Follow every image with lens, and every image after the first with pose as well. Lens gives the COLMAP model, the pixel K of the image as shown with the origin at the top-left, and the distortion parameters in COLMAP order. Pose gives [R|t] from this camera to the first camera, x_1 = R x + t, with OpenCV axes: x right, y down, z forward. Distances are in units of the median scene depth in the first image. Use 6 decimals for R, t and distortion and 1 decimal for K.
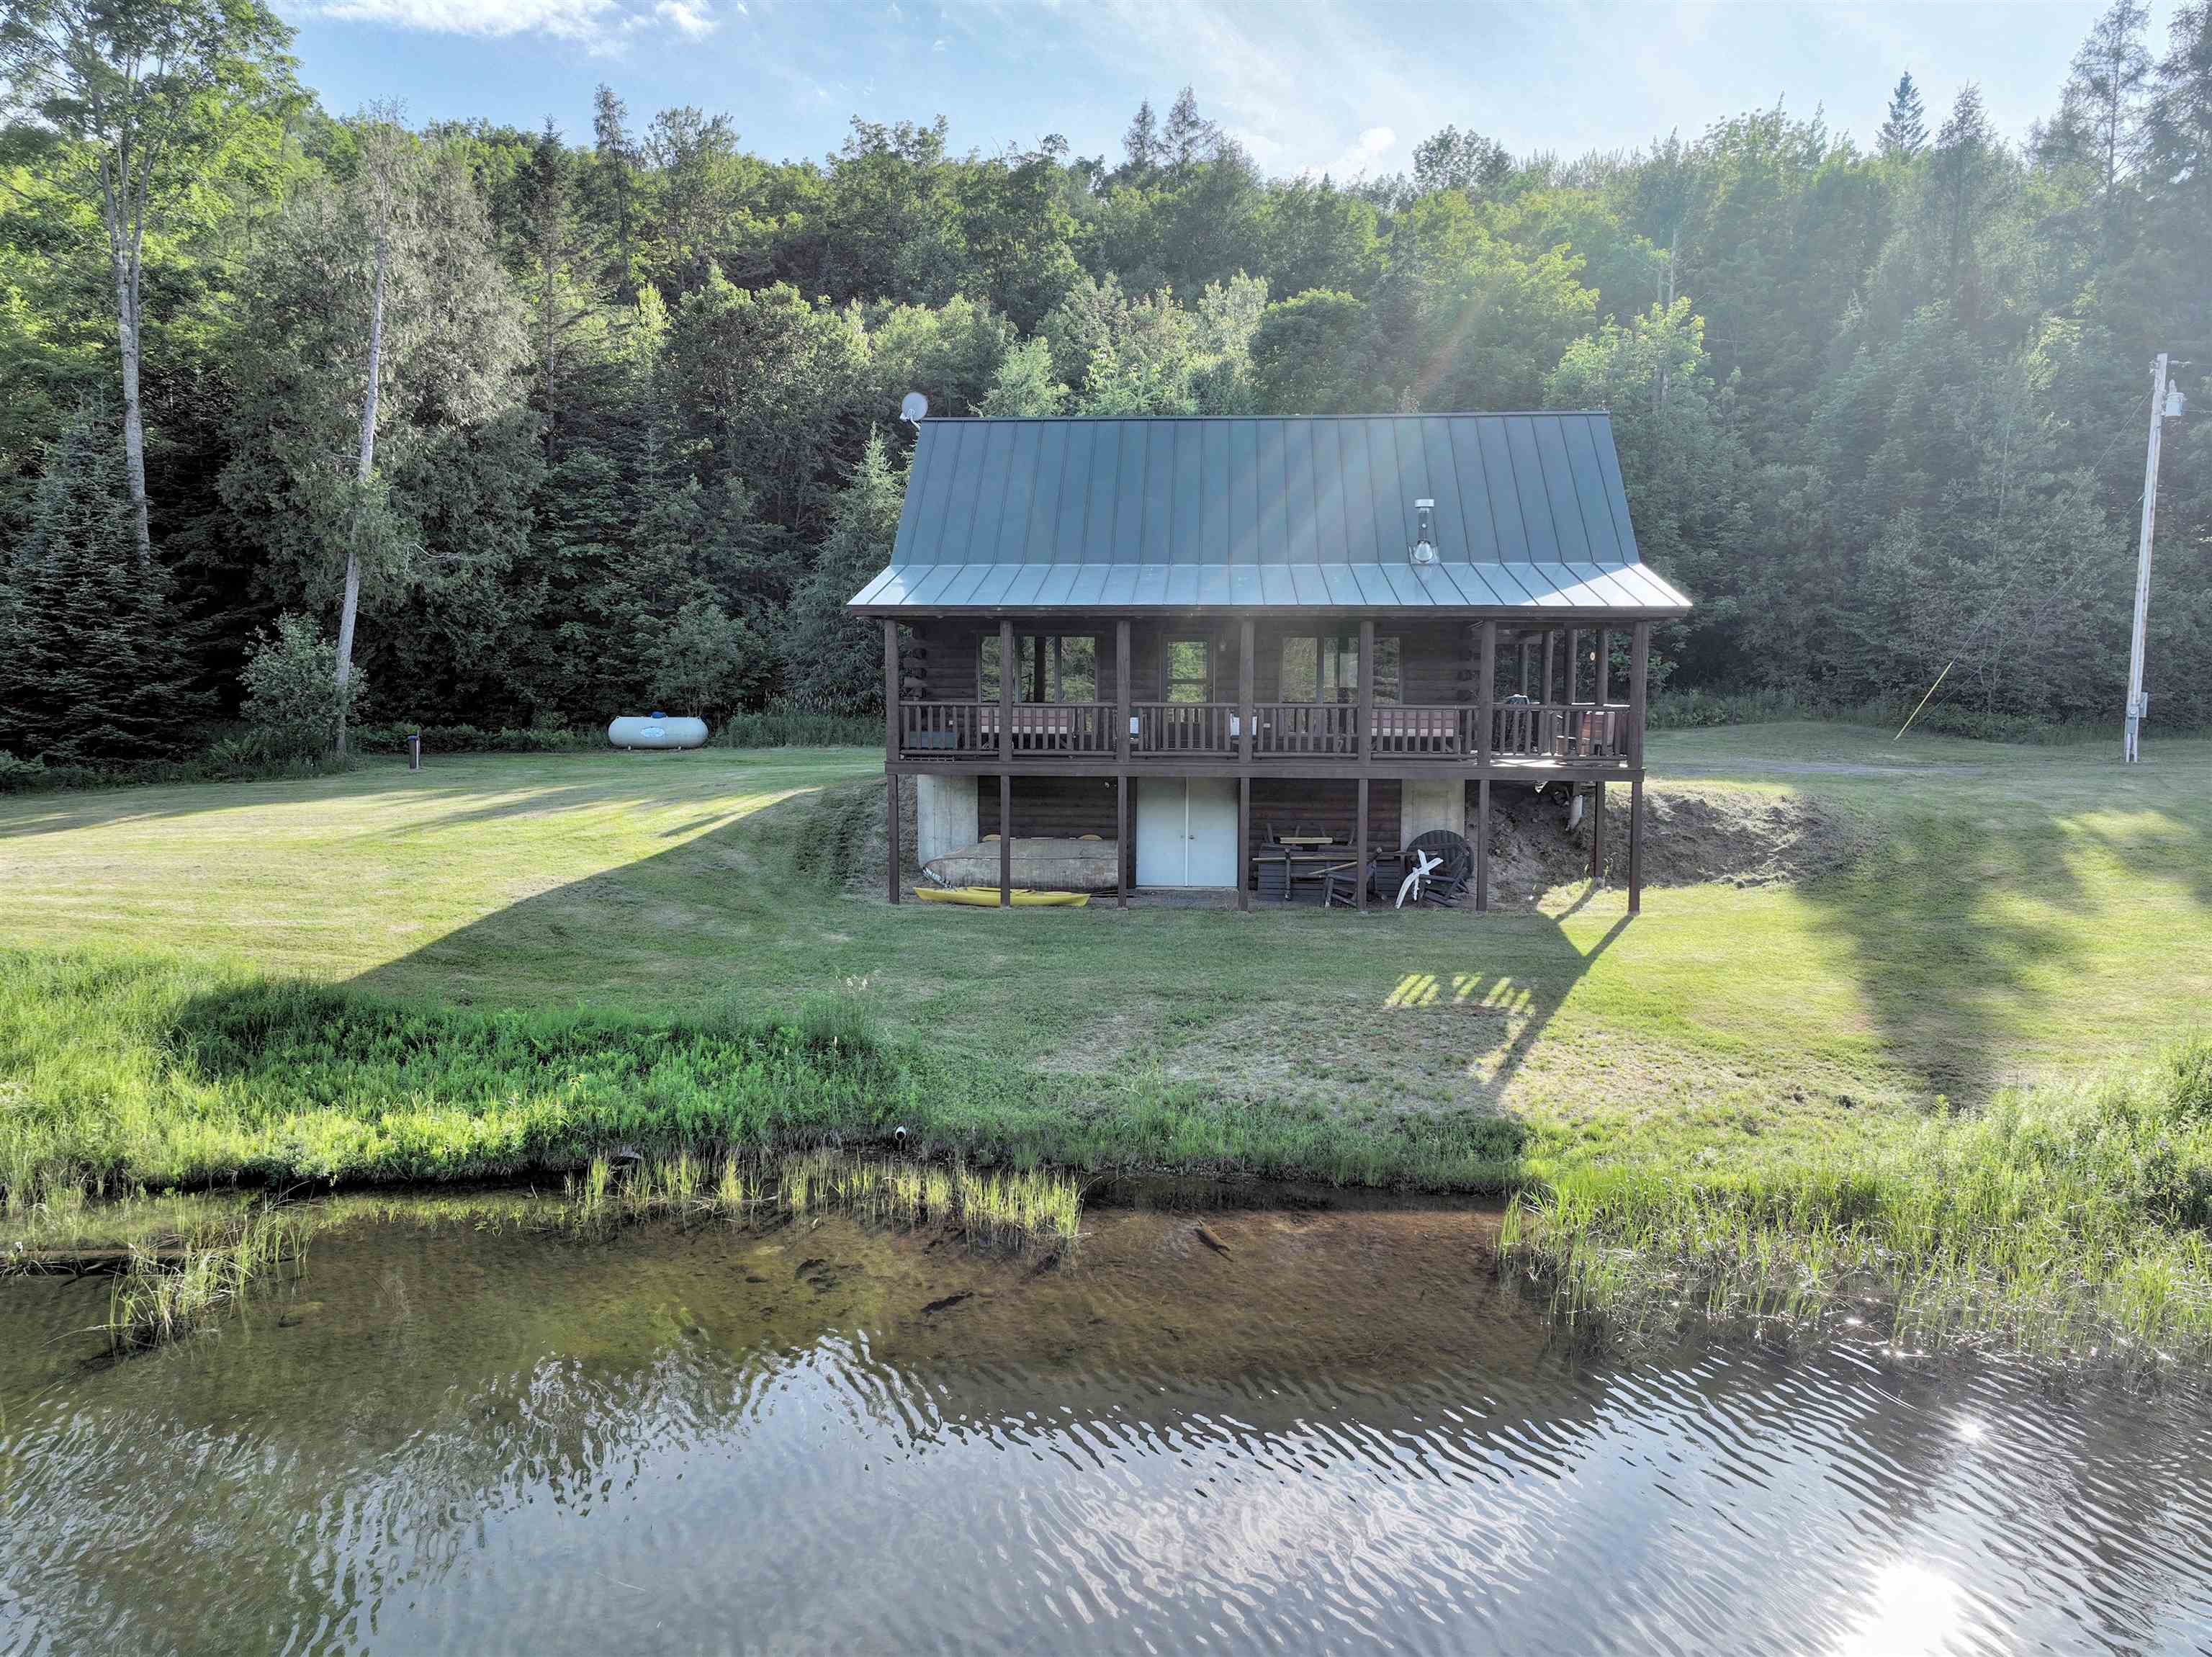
lens RADIAL K [[1576.5, 0, 1106.0], [0, 1576.5, 828.5], [0, 0, 1]] dist [-0.049475, -0.001040]
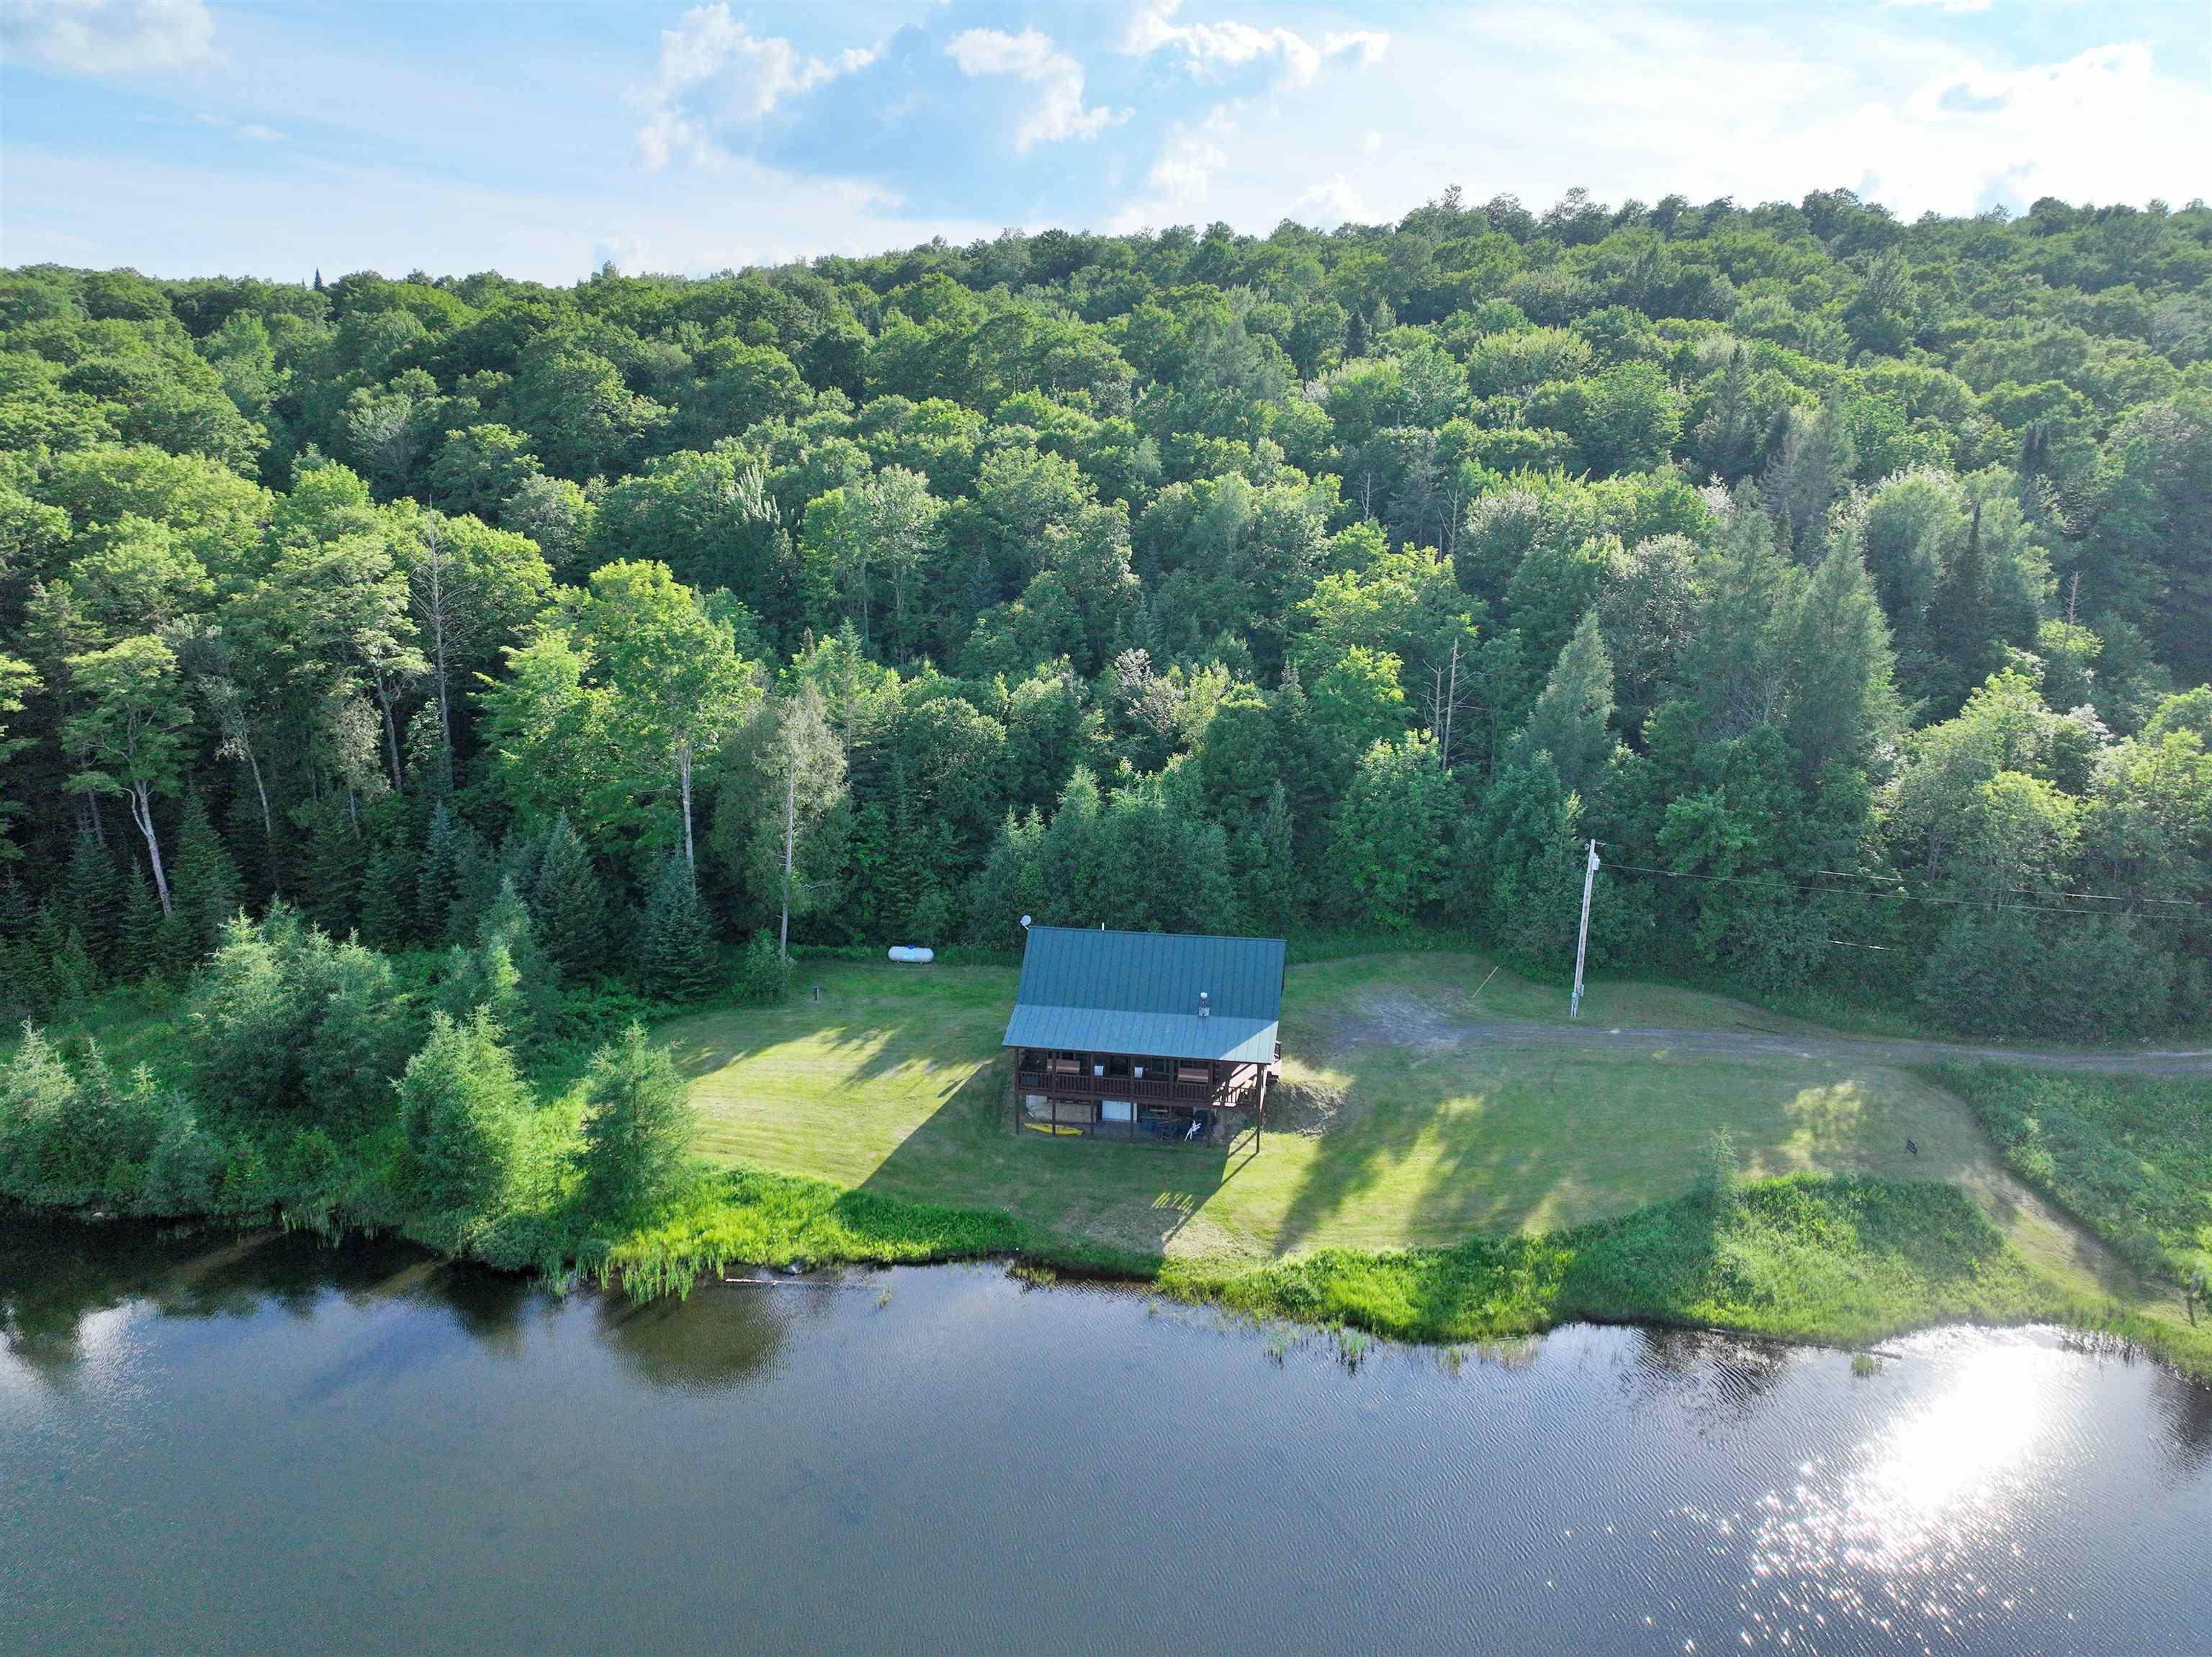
lens RADIAL K [[1573.4, 0, 1106.0], [0, 1573.4, 828.5], [0, 0, 1]] dist [0.006387, -0.000008]
pose [[0.996442, 0.035287, -0.076533, 0.236630], [-0.020876, 0.983167, 0.181514, -1.027405], [0.081650, -0.179271, 0.980406, -1.771214]]
